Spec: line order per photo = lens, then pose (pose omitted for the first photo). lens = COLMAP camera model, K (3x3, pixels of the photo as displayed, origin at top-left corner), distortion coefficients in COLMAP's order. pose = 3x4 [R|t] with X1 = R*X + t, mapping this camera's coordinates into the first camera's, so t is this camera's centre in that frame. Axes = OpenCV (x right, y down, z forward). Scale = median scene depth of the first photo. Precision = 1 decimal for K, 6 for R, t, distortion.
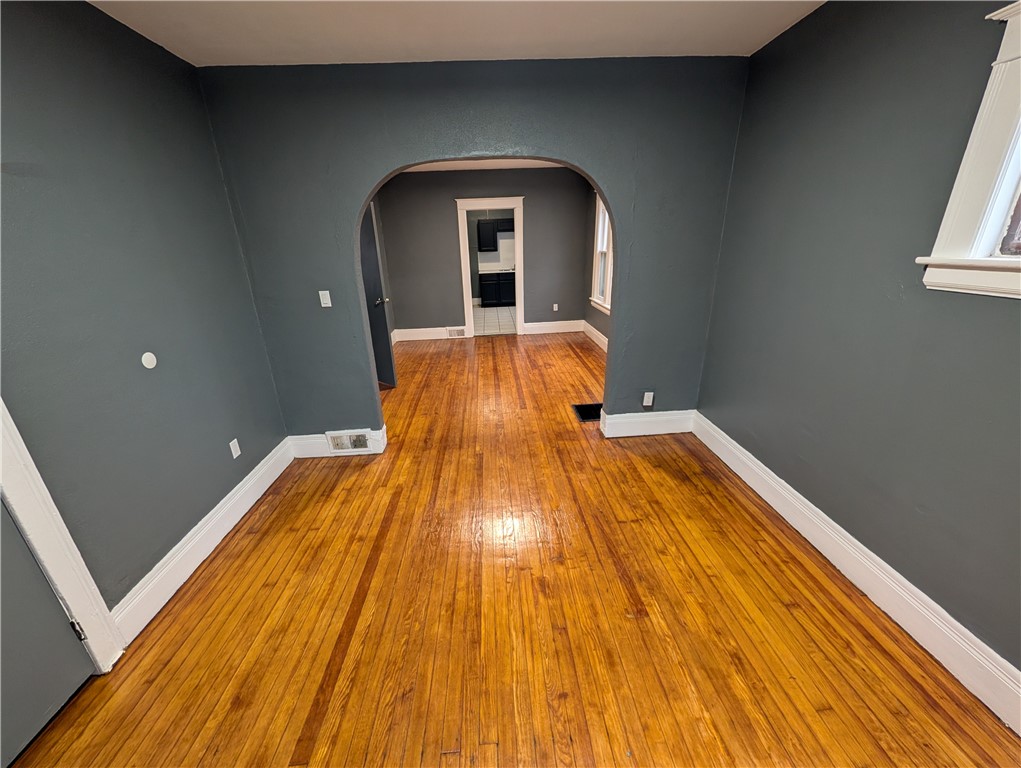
lens RADIAL K [[392.8, 0, 509.1], [0, 392.8, 383.4], [0, 0, 1]] dist [0.001036, -0.000054]
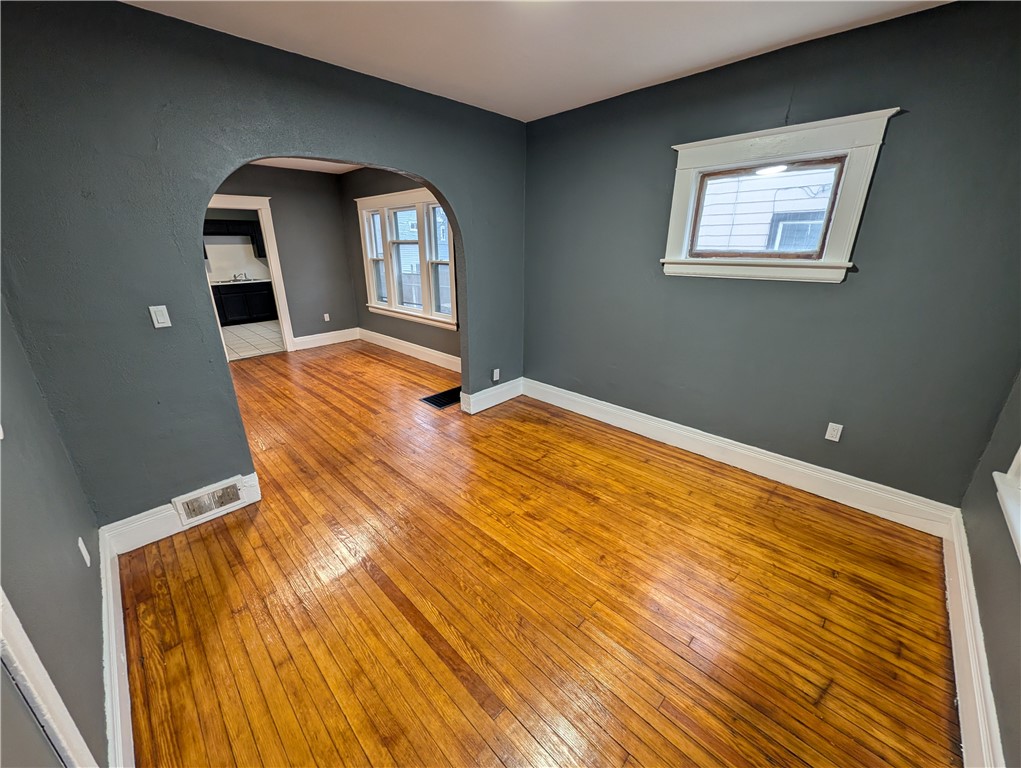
lens RADIAL K [[392.8, 0, 509.1], [0, 392.8, 383.4], [0, 0, 1]] dist [0.001036, -0.000054]
pose [[0.739871, -0.198113, 0.642917, -0.415090], [0.212949, 0.975484, 0.055530, 0.005877], [-0.638157, 0.095823, 0.763920, 0.021984]]
